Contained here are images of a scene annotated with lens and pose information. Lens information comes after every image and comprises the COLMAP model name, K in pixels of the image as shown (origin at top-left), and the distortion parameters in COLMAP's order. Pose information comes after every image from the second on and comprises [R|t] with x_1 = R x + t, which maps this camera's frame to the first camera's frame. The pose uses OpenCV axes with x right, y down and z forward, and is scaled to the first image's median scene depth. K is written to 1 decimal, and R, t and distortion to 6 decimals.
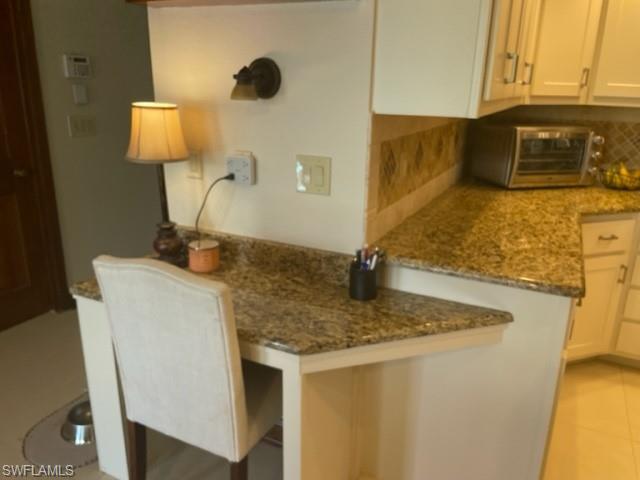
lens RADIAL K [[487.8, 0, 322.9], [0, 487.8, 241.9], [0, 0, 1]] dist [0.004476, -0.008510]
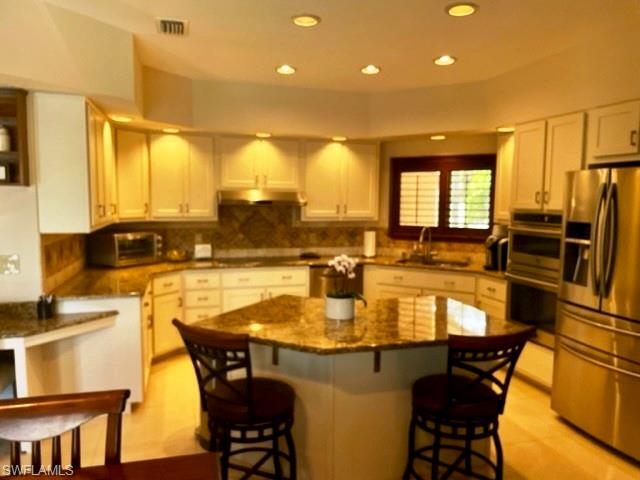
lens RADIAL K [[487.8, 0, 322.9], [0, 487.8, 241.9], [0, 0, 1]] dist [0.004476, -0.008510]
pose [[0.740165, -0.076106, 0.668104, -0.277341], [0.214513, 0.968385, -0.127337, 0.213899], [-0.637291, 0.237567, 0.733091, -0.927185]]
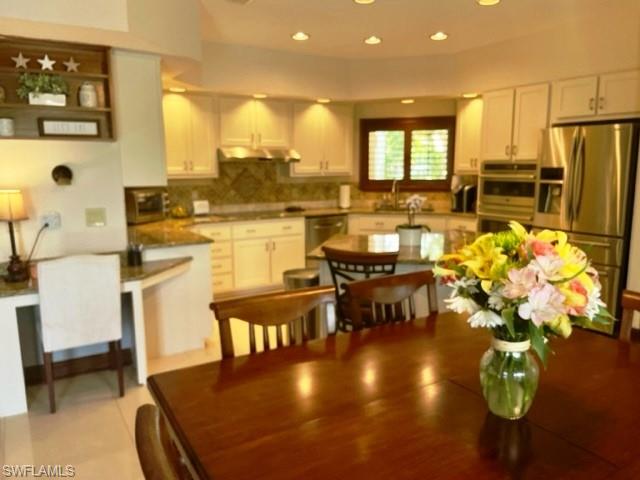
lens RADIAL K [[487.8, 0, 322.9], [0, 487.8, 241.9], [0, 0, 1]] dist [0.004476, -0.008510]
pose [[0.537065, -0.160193, 0.828190, -0.875611], [0.276802, 0.960906, 0.006363, 0.156318], [-0.796832, 0.225827, 0.560411, -0.661261]]
